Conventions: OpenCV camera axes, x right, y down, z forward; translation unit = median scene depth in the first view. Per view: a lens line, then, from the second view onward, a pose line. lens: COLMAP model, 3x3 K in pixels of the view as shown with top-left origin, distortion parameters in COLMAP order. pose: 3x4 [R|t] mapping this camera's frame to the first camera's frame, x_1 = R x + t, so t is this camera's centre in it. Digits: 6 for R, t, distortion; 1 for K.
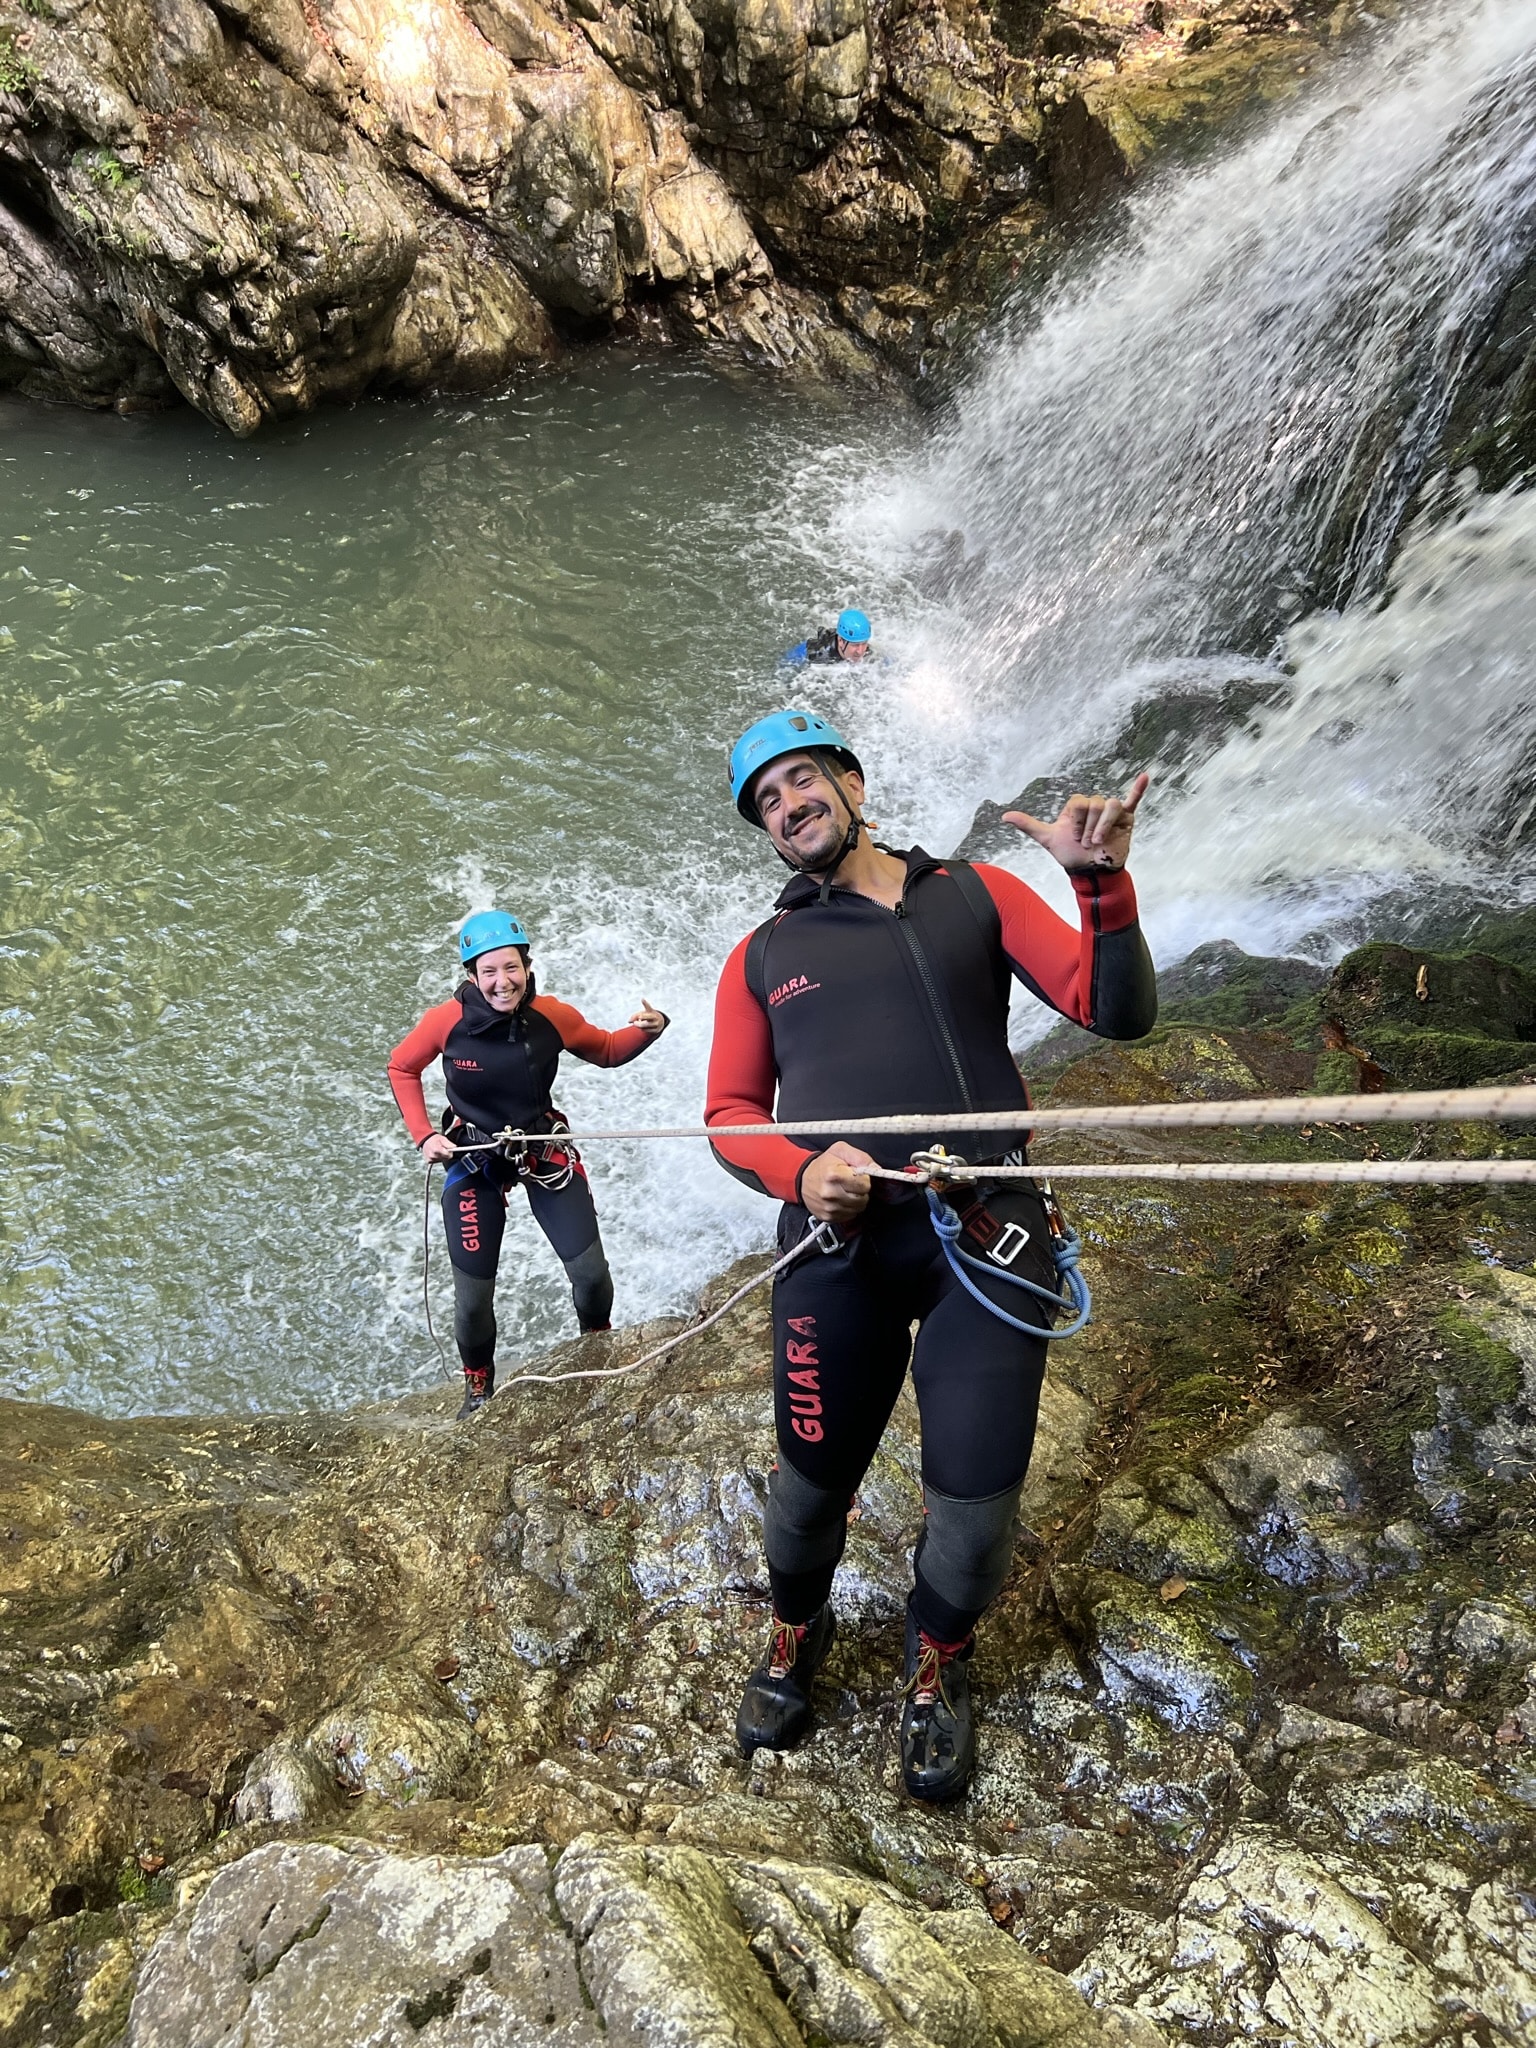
lens RADIAL K [[1569.9, 0, 747.6], [0, 1569.9, 1022.2], [0, 0, 1]] dist [0.047852, -0.054420]
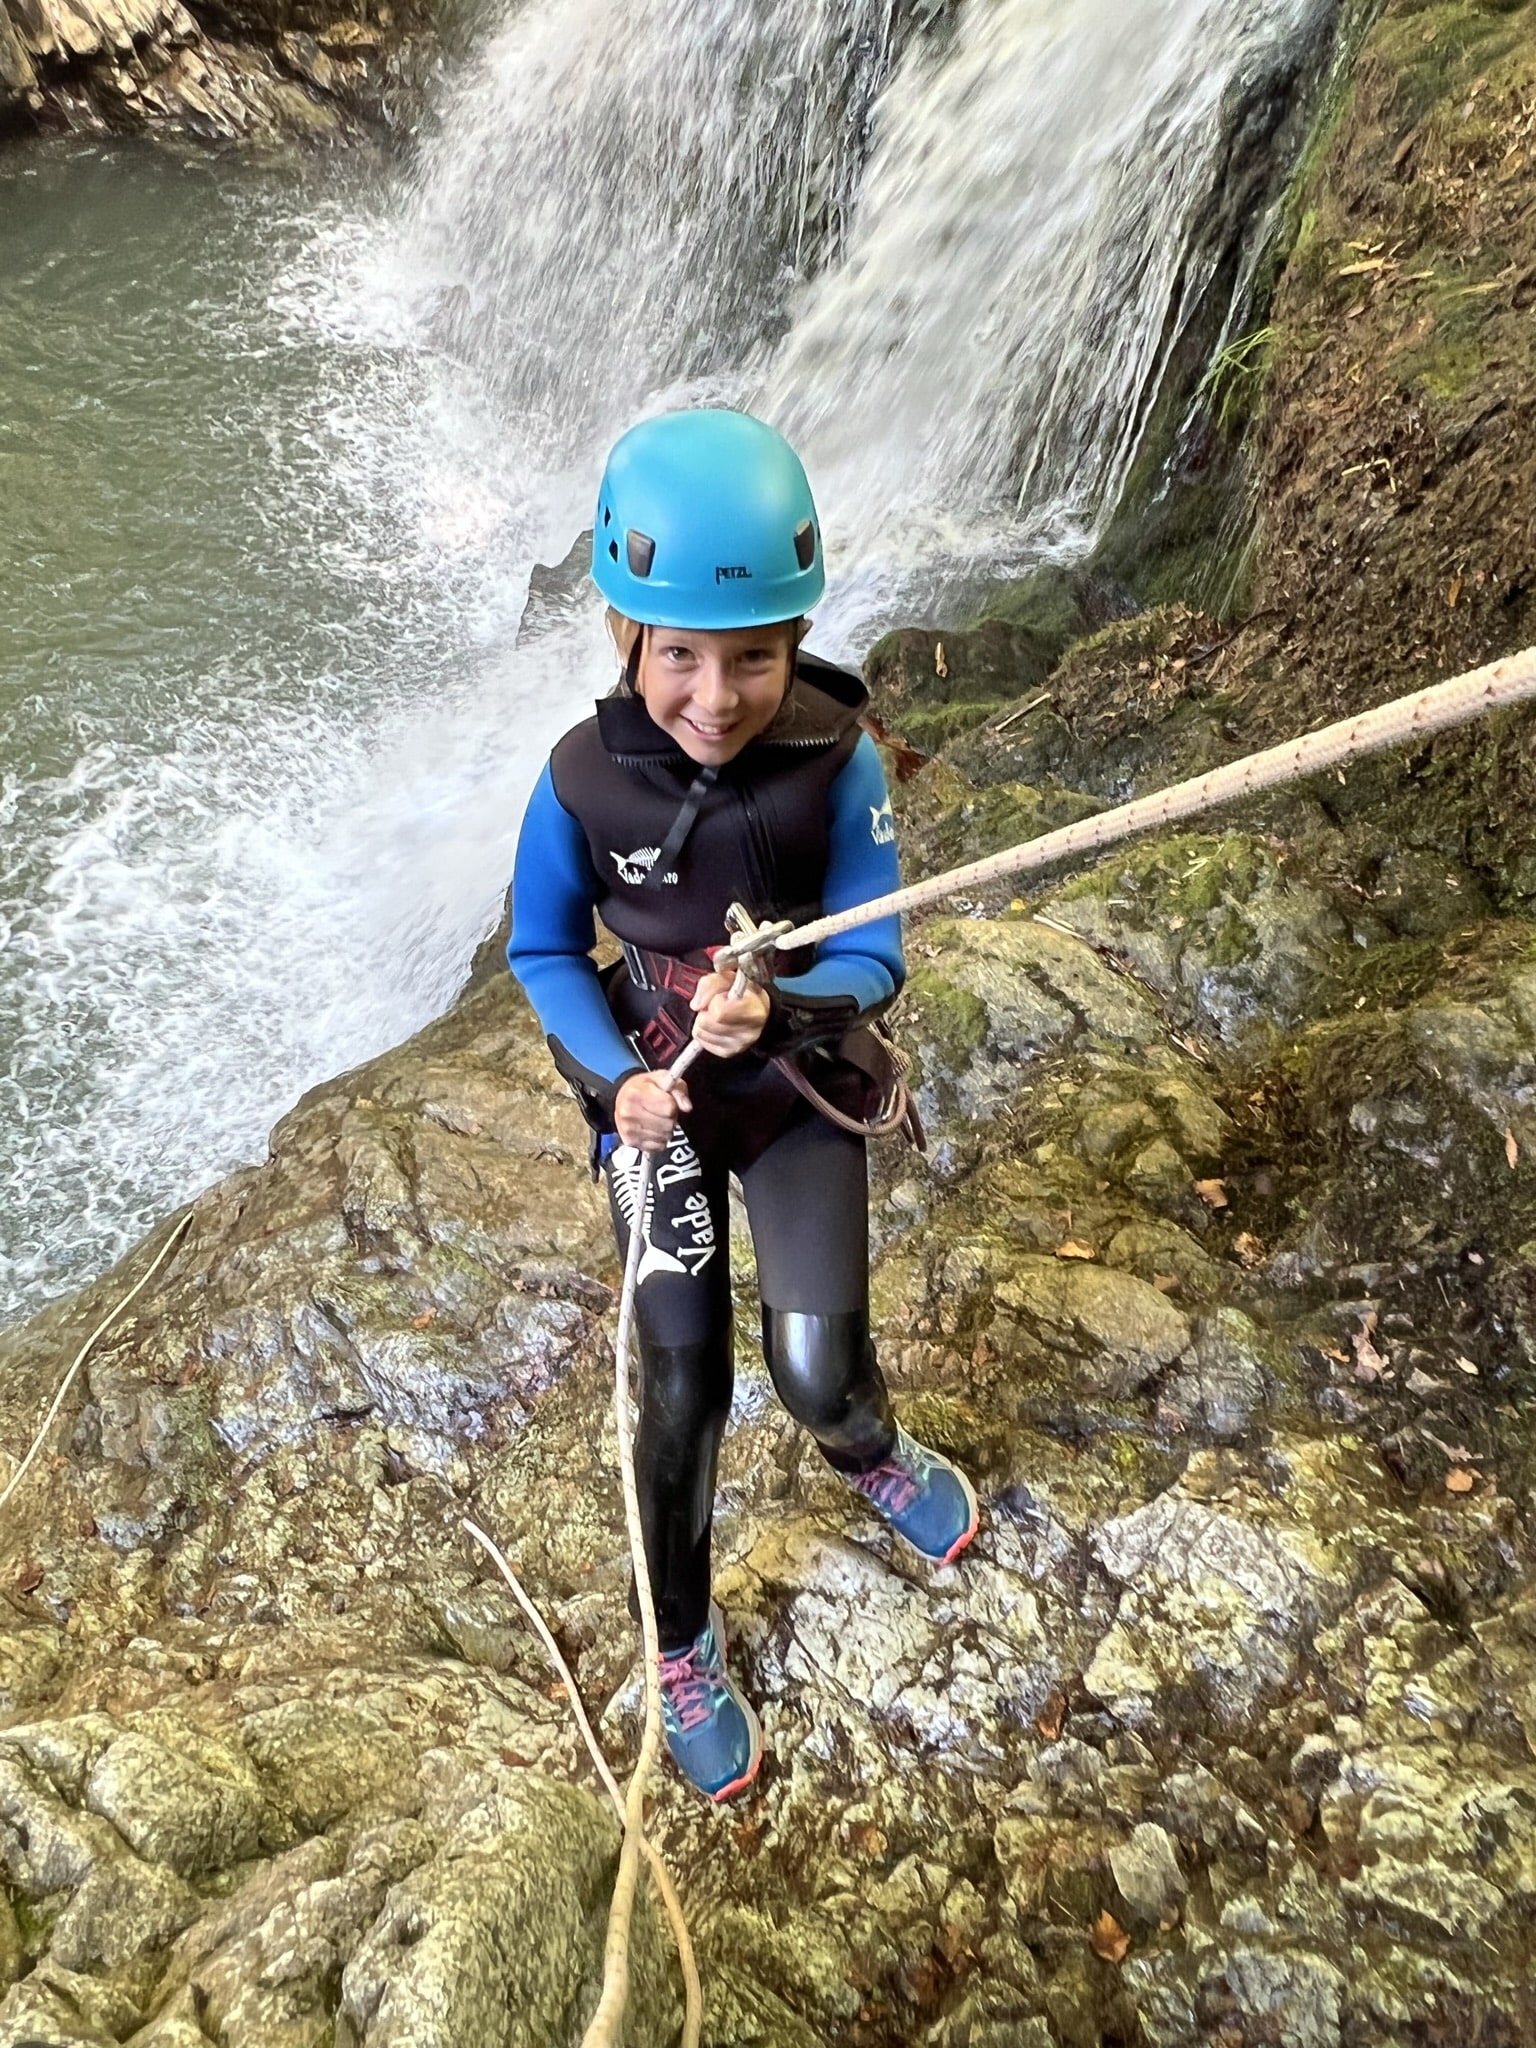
lens RADIAL K [[1582.4, 0, 717.1], [0, 1582.4, 1012.7], [0, 0, 1]] dist [-0.003091, -0.003235]
pose [[0.960470, -0.235624, 0.148253, 0.135732], [0.215618, 0.966505, 0.139201, 0.032866], [-0.176087, -0.101732, 0.979104, 0.026386]]
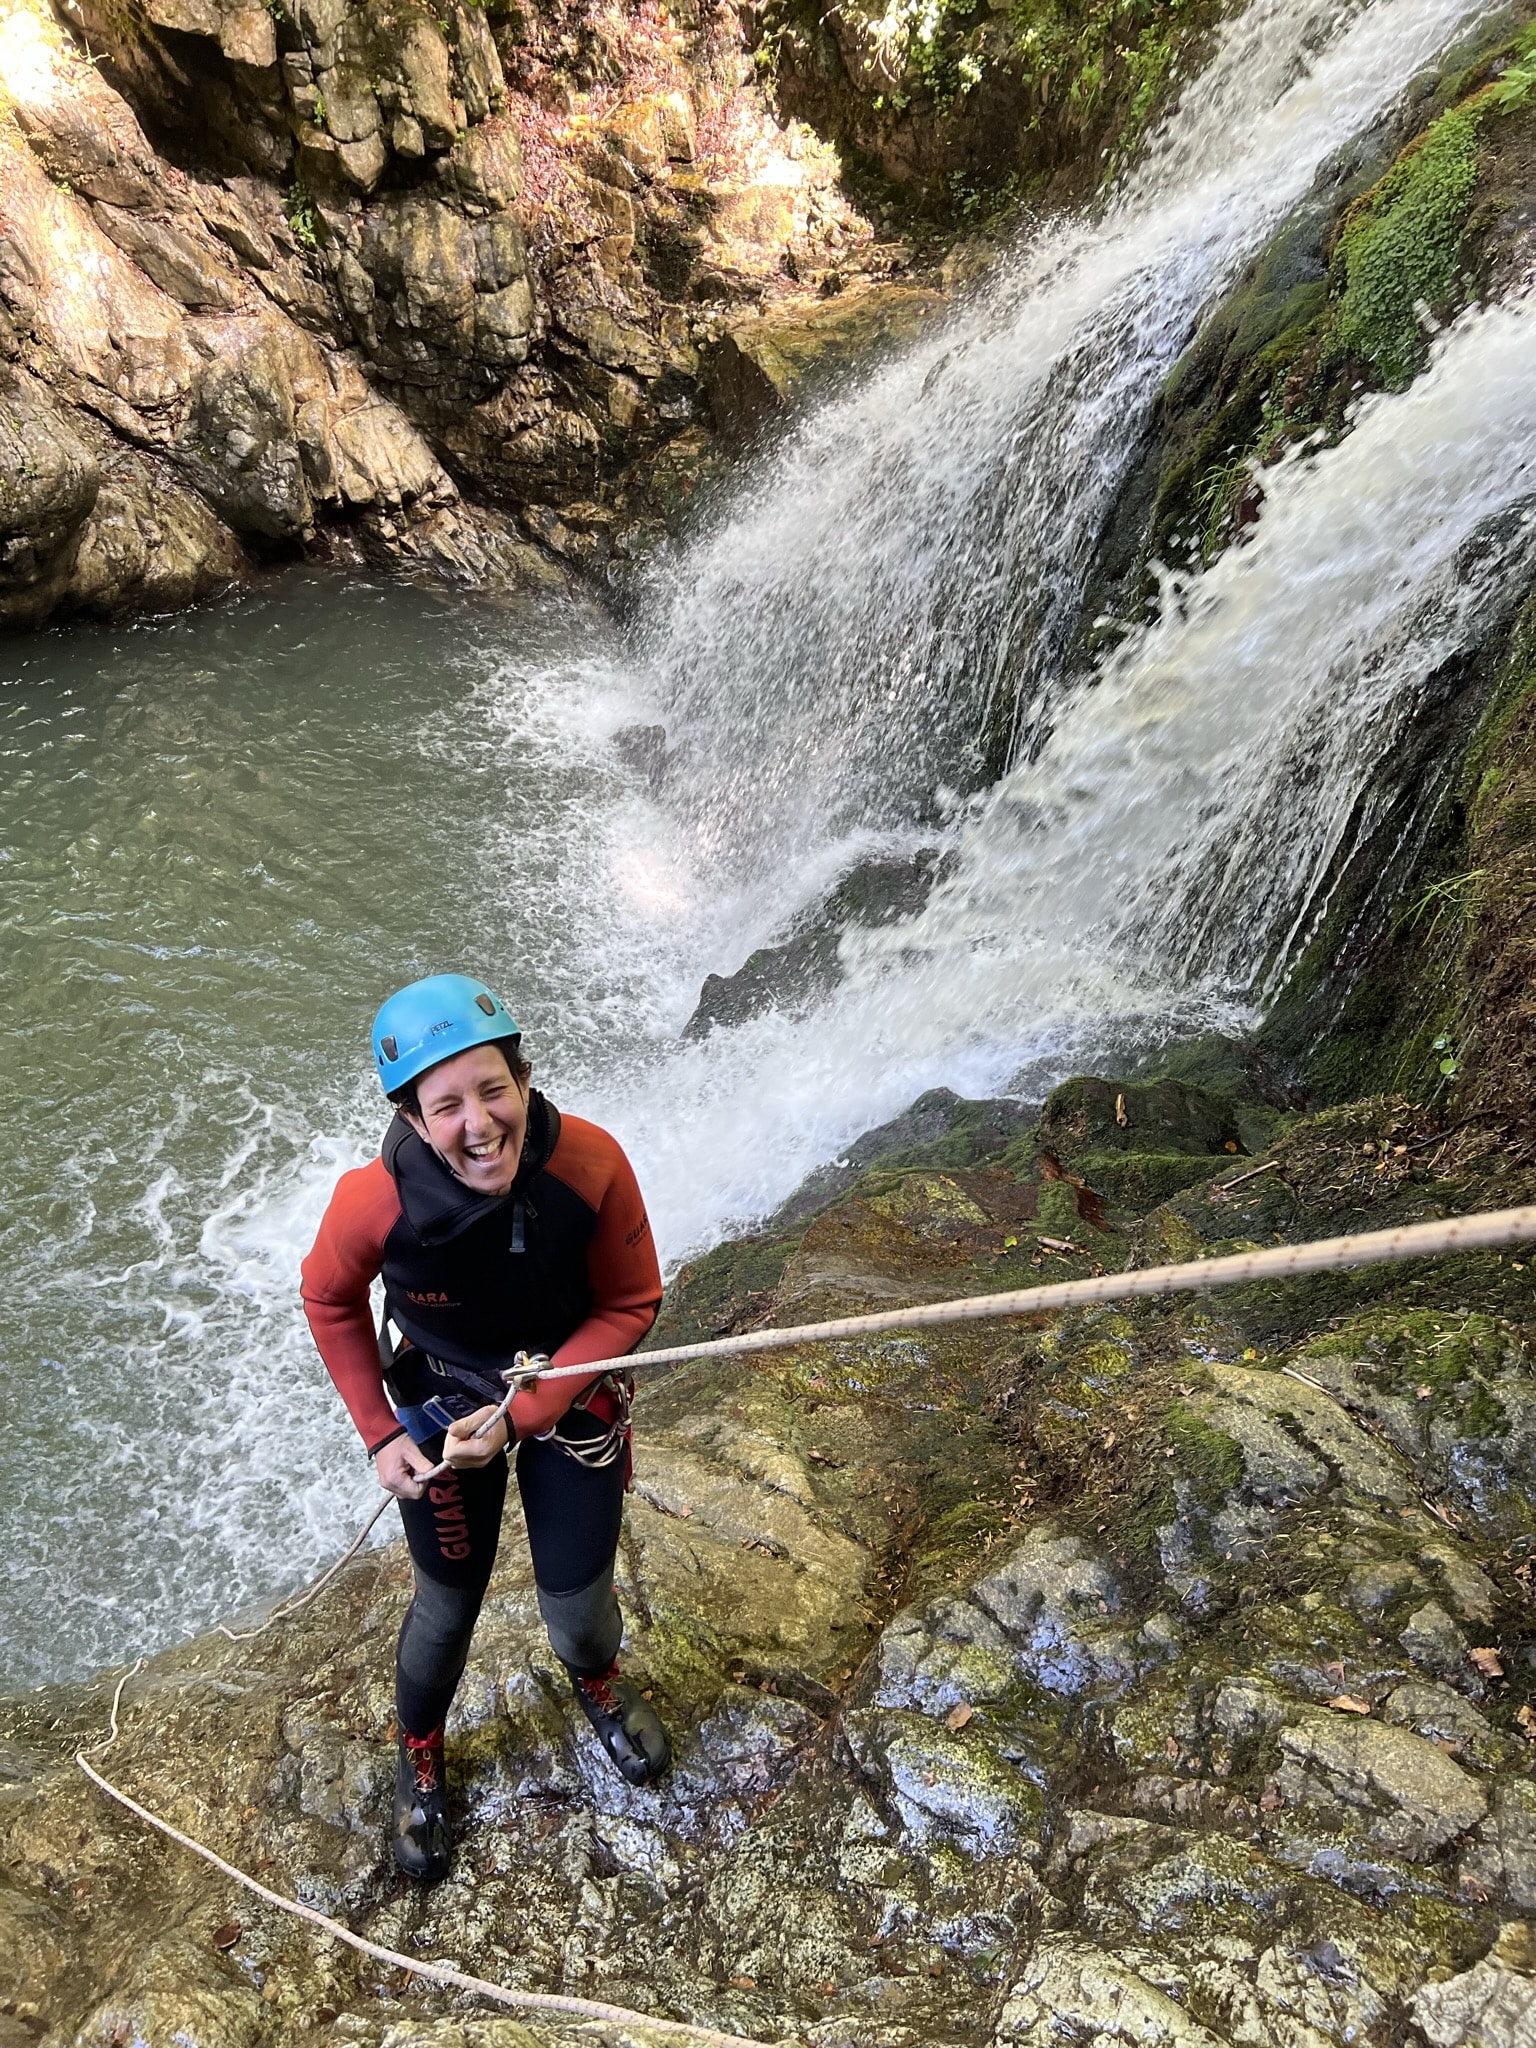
lens RADIAL K [[1570.9, 0, 754.7], [0, 1570.9, 1007.3], [0, 0, 1]] dist [0.038537, -0.041267]
pose [[0.981489, -0.081099, 0.173498, -0.001951], [0.101901, 0.988177, -0.114557, 0.005428], [-0.162156, 0.130116, 0.978149, -0.035336]]
